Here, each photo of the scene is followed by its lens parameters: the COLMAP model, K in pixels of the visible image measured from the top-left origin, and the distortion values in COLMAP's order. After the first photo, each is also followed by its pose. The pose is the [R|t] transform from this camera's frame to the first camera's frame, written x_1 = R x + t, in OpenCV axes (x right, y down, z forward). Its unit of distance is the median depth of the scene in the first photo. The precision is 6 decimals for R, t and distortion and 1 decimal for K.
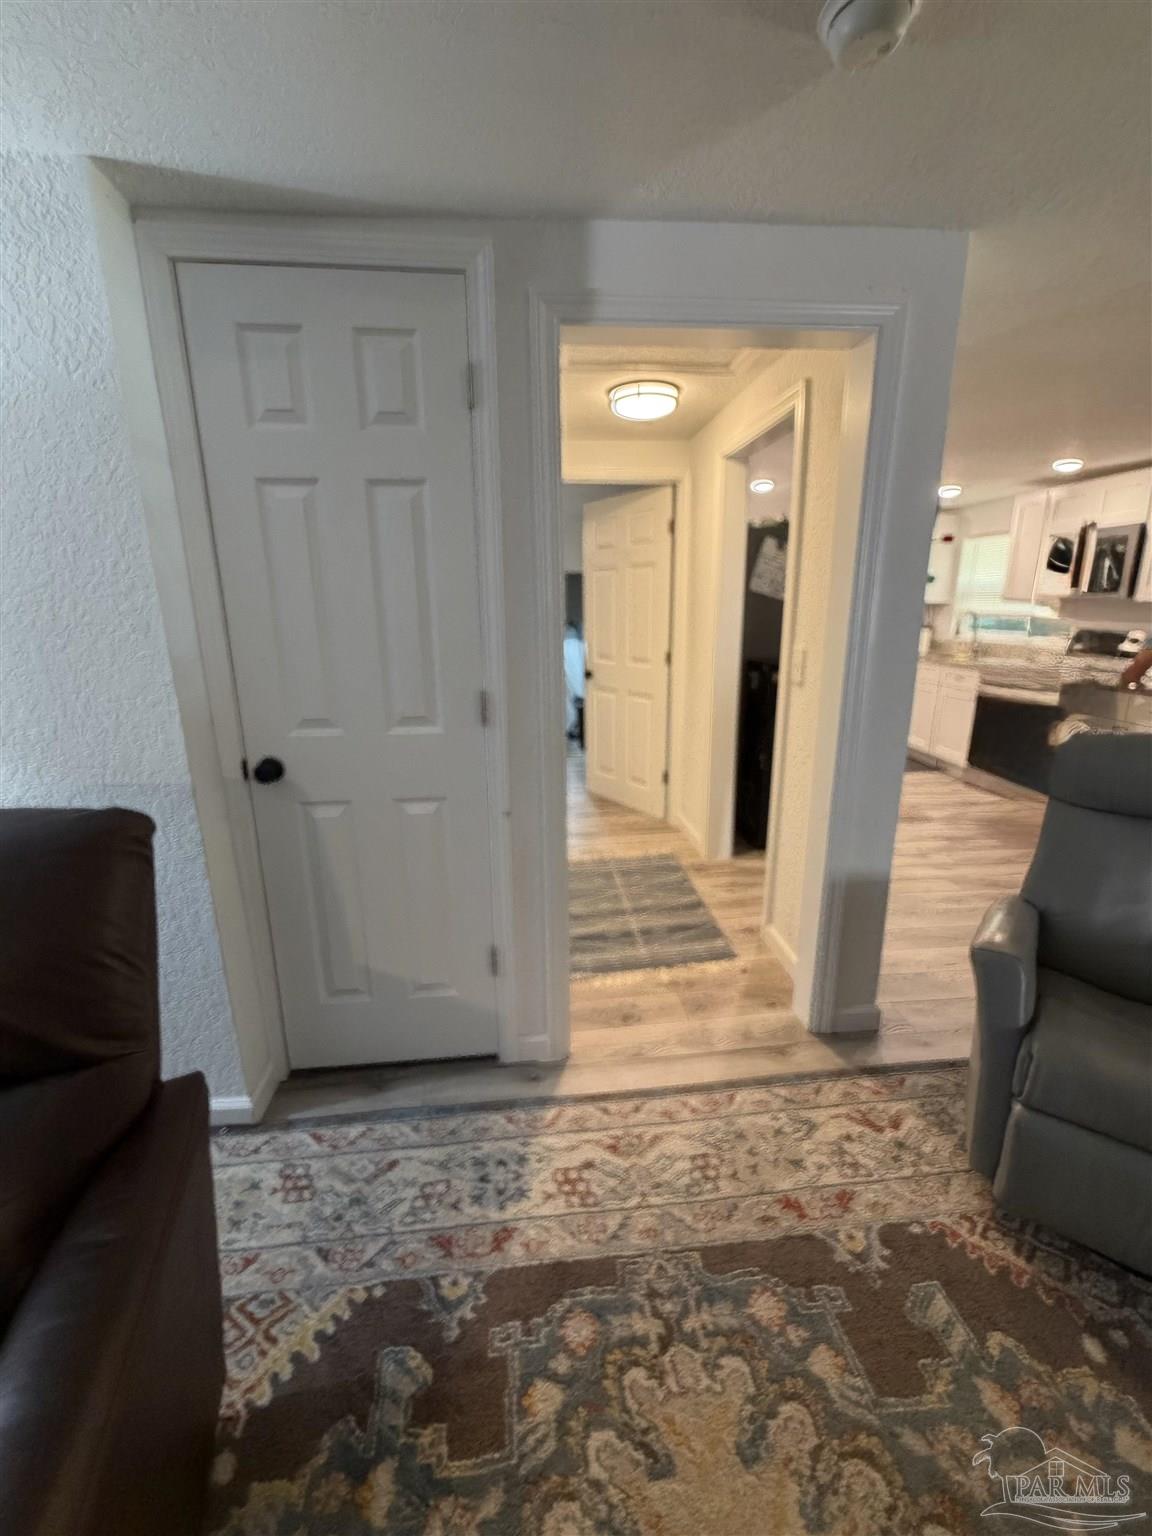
lens RADIAL K [[620.7, 0, 580.4], [0, 620.7, 766.3], [0, 0, 1]] dist [-0.002149, 0.000031]
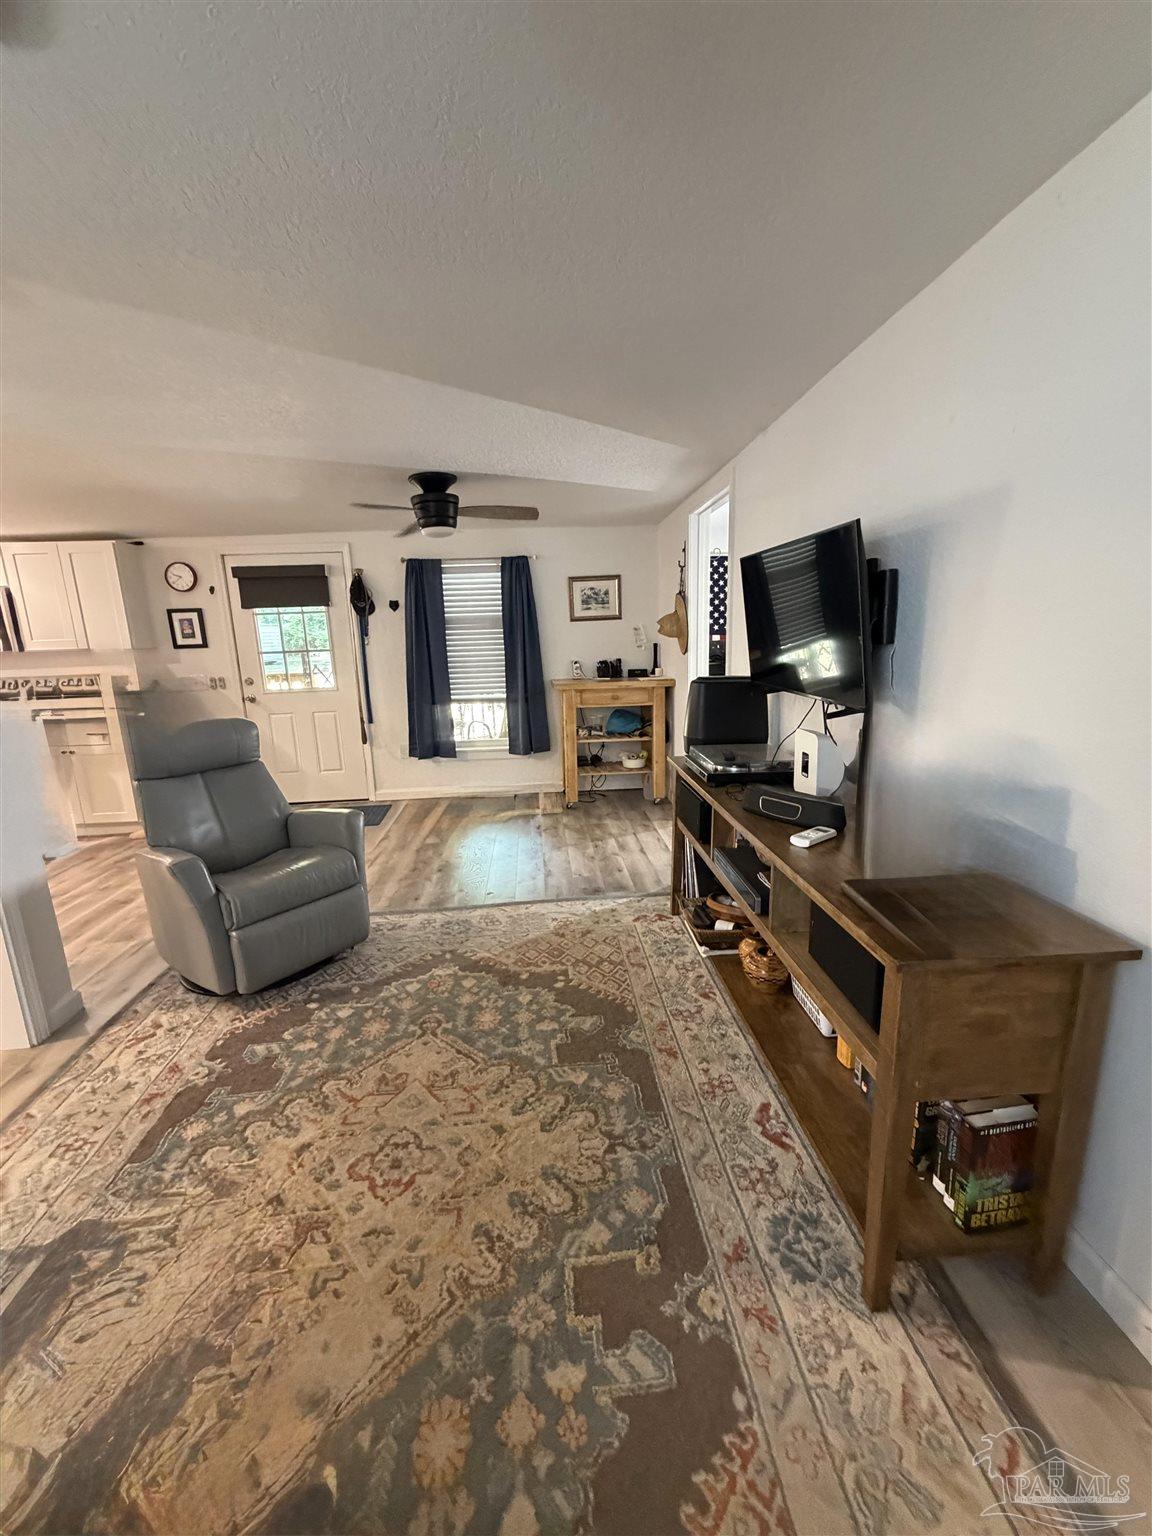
lens RADIAL K [[606.7, 0, 576.0], [0, 606.7, 768.0], [0, 0, 1]] dist [-0.000882, 0.000088]
pose [[0.024038, -0.208861, 0.977650, -0.790734], [0.276058, 0.941295, 0.194307, 0.043830], [-0.960840, 0.265217, 0.080285, -0.172226]]
